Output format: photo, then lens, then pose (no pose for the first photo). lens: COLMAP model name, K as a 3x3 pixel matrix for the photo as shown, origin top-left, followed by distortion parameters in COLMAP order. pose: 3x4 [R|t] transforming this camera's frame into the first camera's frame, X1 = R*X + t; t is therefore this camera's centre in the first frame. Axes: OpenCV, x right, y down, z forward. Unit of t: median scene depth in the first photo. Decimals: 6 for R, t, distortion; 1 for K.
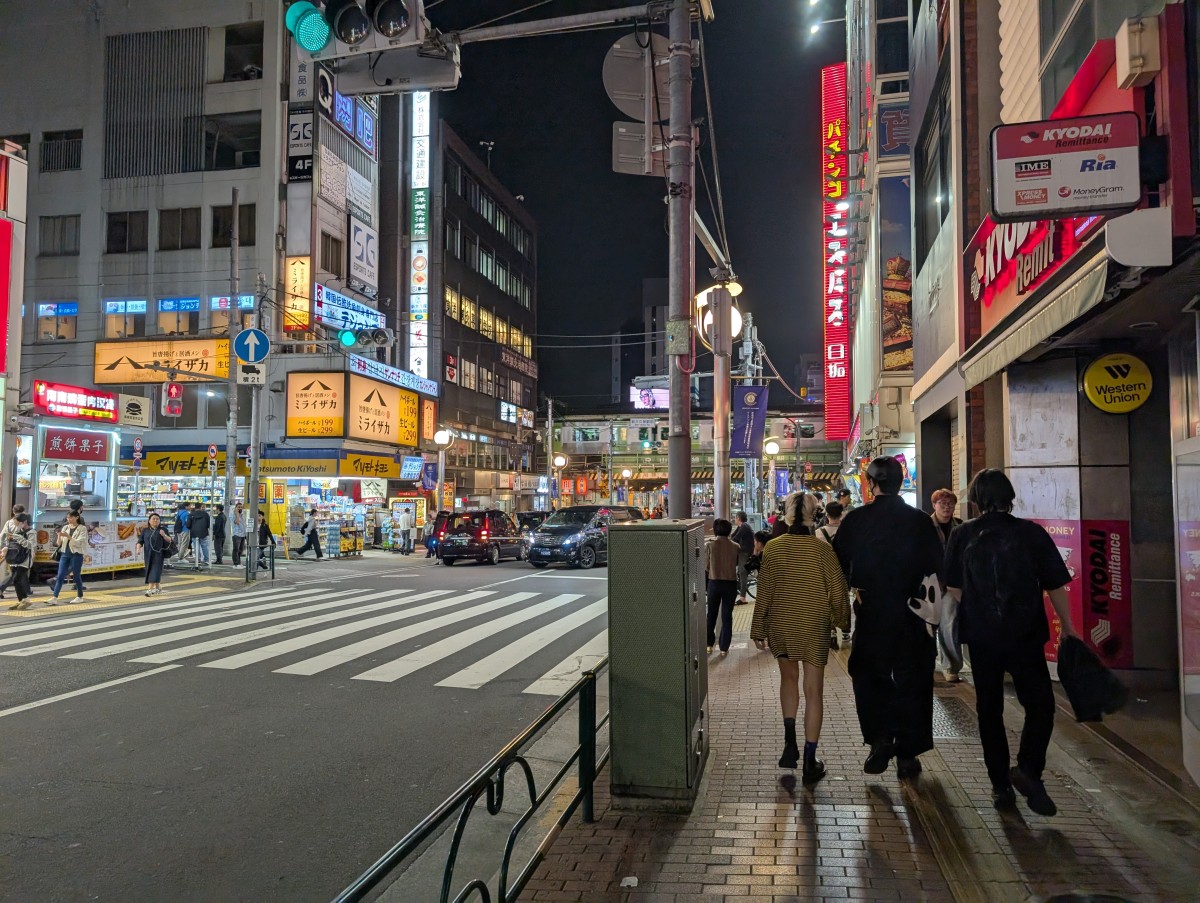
lens RADIAL K [[884.2, 0, 600.0], [0, 884.2, 451.5], [0, 0, 1]] dist [0.059157, -0.090613]
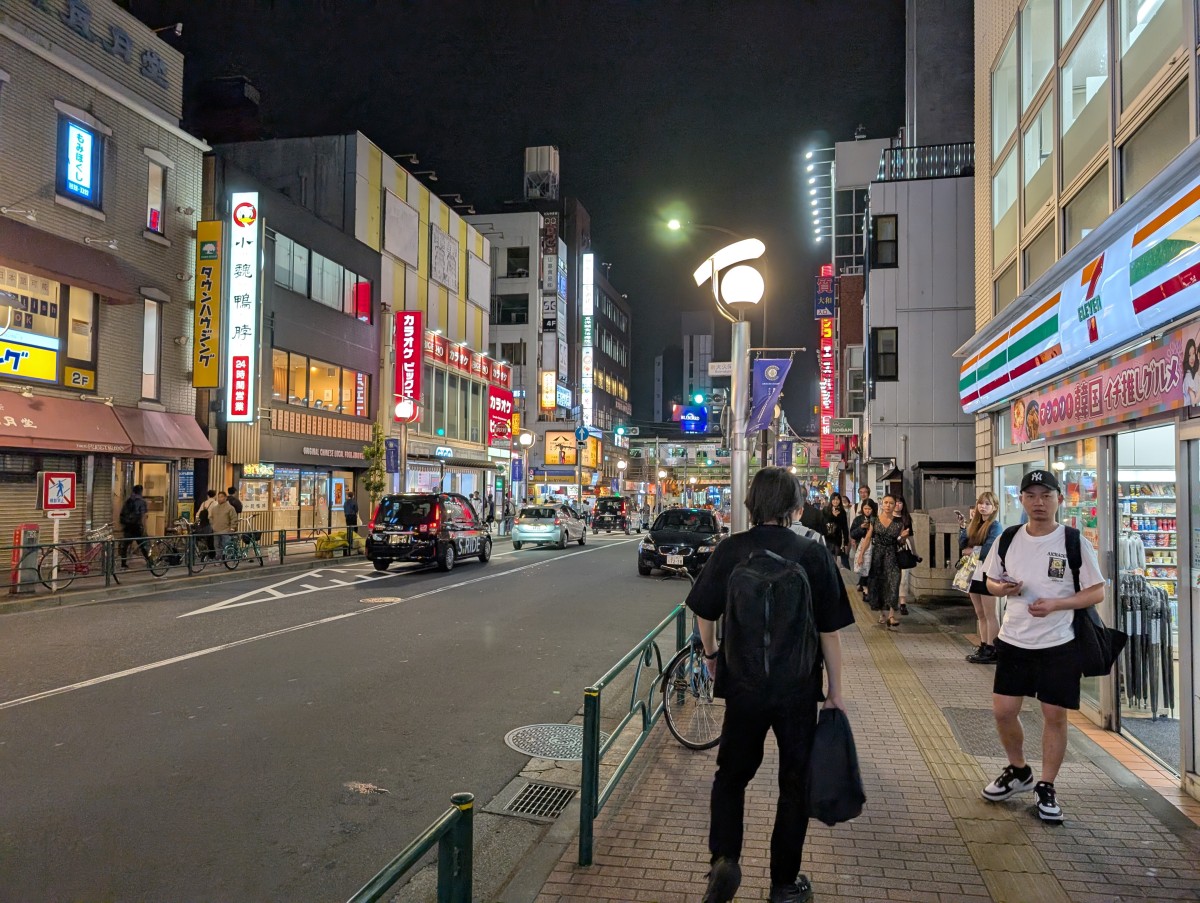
lens RADIAL K [[884.2, 0, 600.0], [0, 884.2, 451.5], [0, 0, 1]] dist [0.059157, -0.090613]
pose [[0.999828, 0.011676, -0.014403, -0.178419], [-0.011622, 0.999925, 0.003840, -0.047156], [0.014447, -0.003672, 0.999889, -0.842948]]
